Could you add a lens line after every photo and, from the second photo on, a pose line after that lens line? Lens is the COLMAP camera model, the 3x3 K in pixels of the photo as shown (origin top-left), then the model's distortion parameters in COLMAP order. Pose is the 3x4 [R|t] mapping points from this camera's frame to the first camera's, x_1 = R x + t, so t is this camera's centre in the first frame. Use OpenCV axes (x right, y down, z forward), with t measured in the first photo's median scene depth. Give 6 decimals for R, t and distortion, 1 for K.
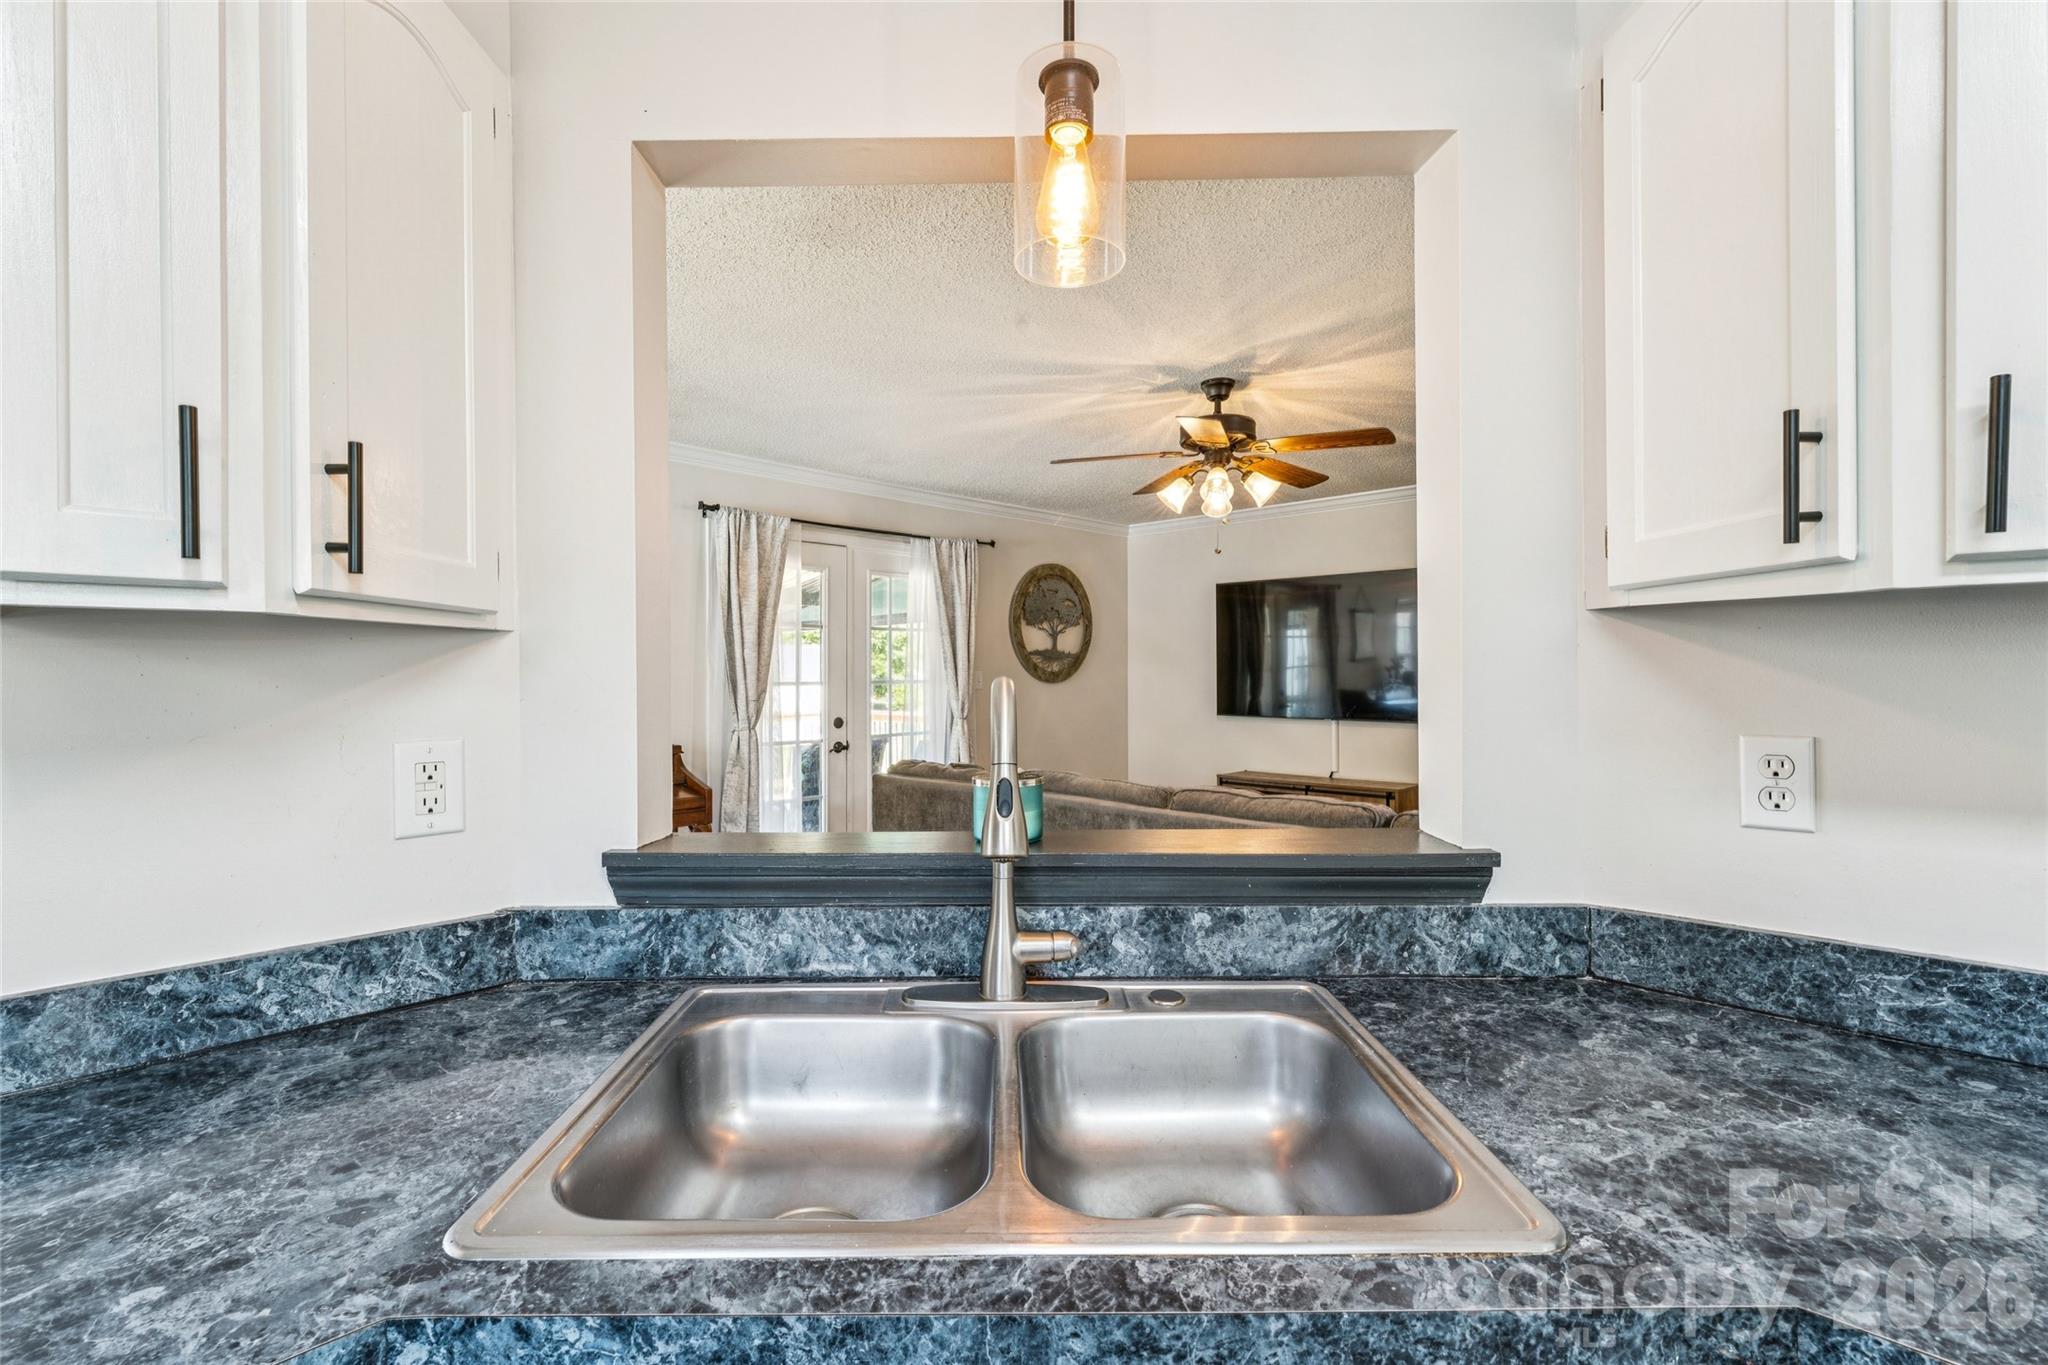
lens RADIAL K [[917.5, 0, 1011.0], [0, 917.5, 662.7], [0, 0, 1]] dist [0.002735, 0.000367]
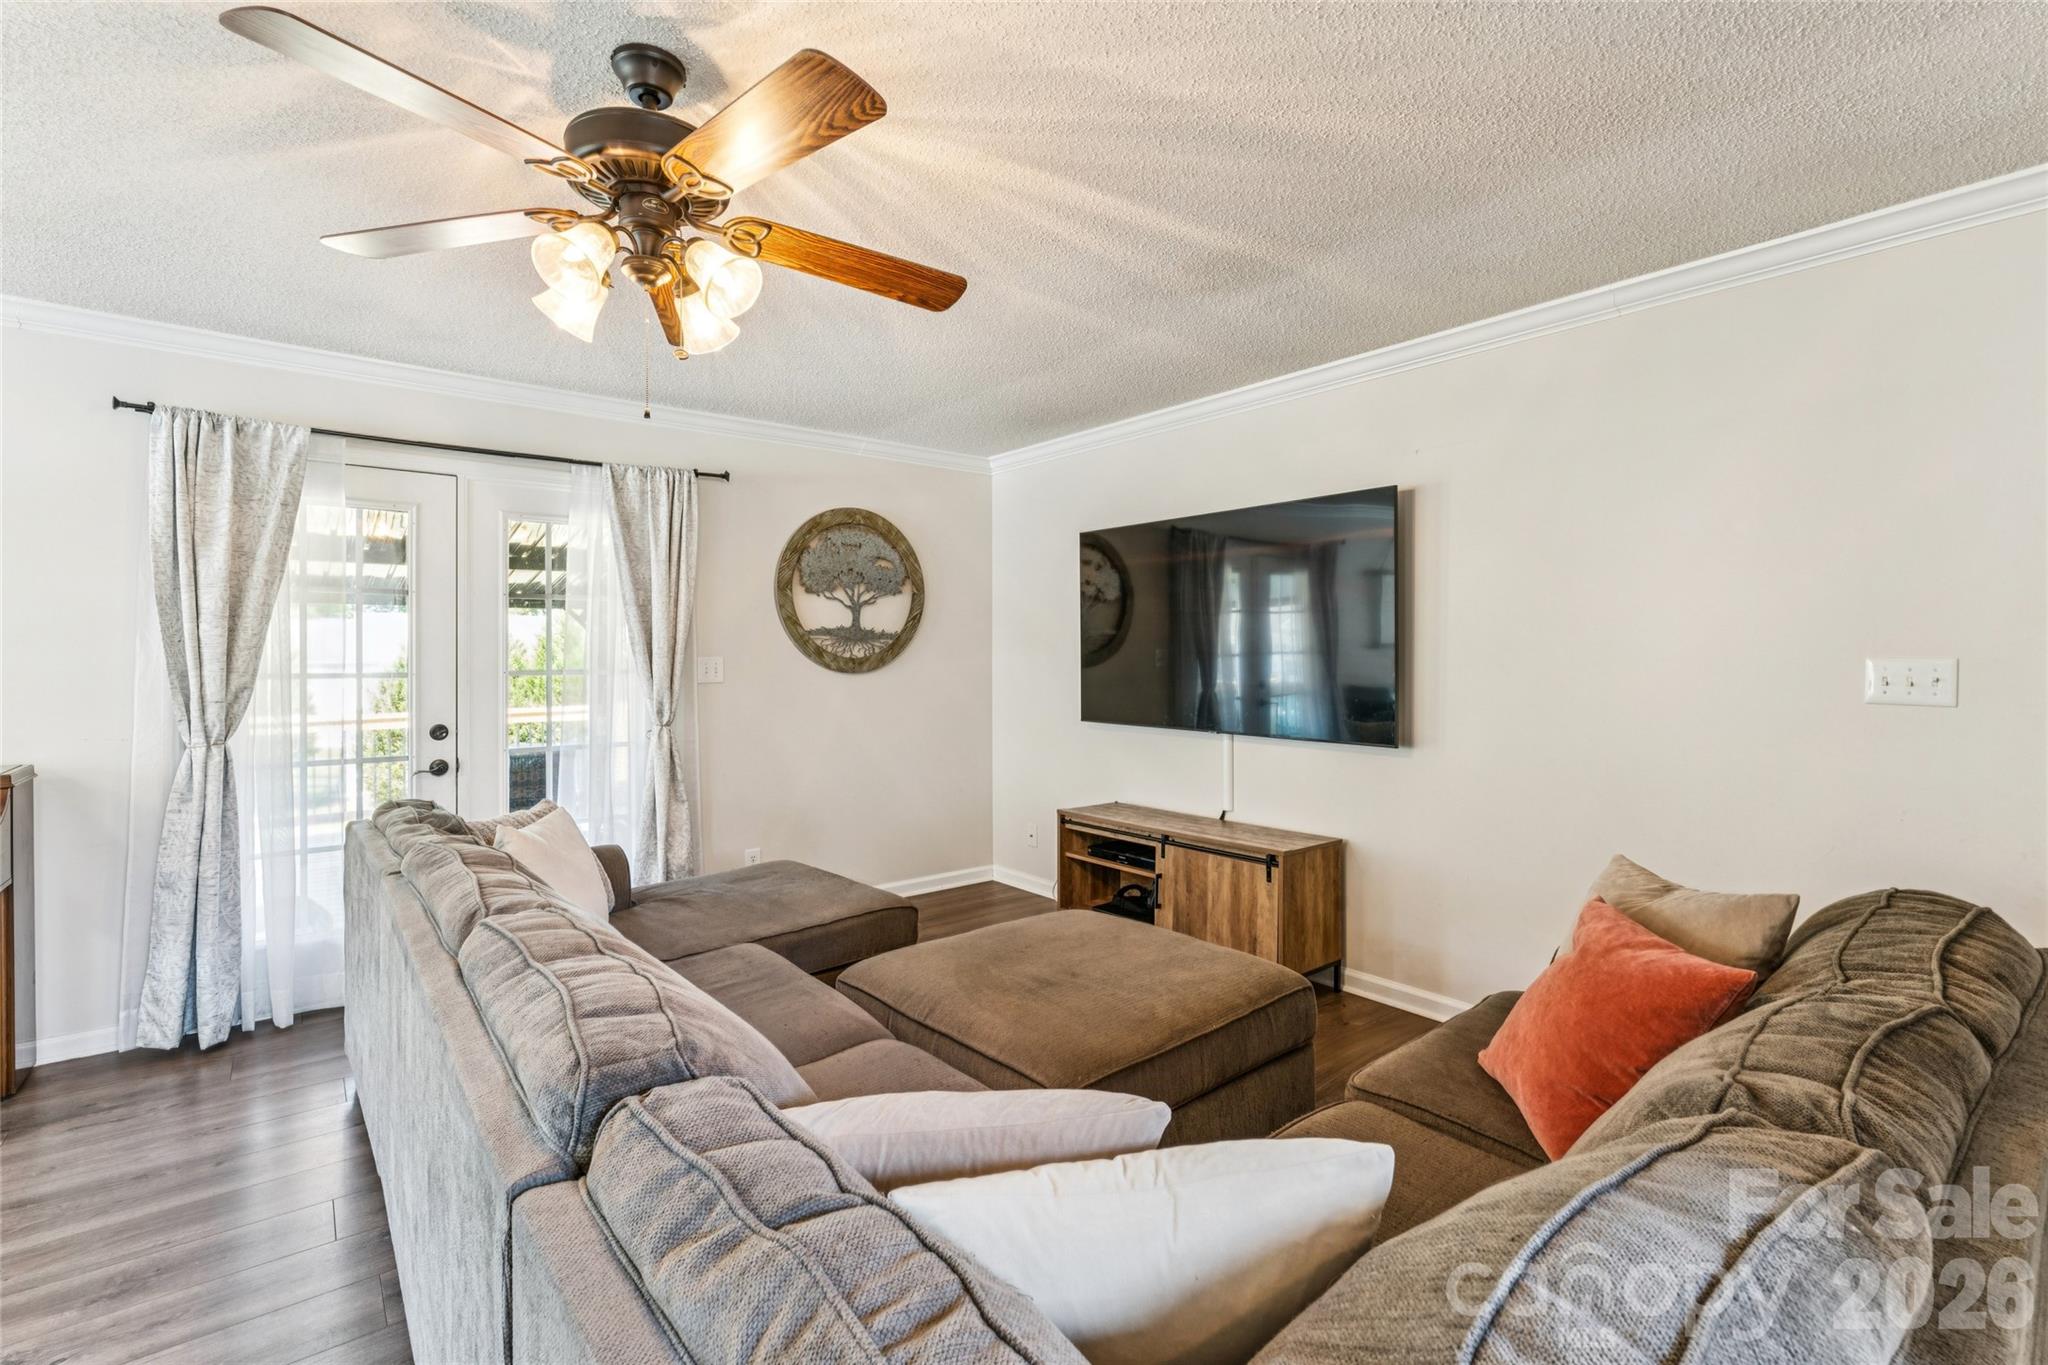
lens RADIAL K [[917.5, 0, 1011.0], [0, 917.5, 662.7], [0, 0, 1]] dist [0.002735, 0.000367]
pose [[0.990672, 0.002959, -0.136237, 0.271371], [-0.000426, 0.999827, 0.018618, 0.000137], [0.136269, -0.018387, 0.990501, 0.307704]]
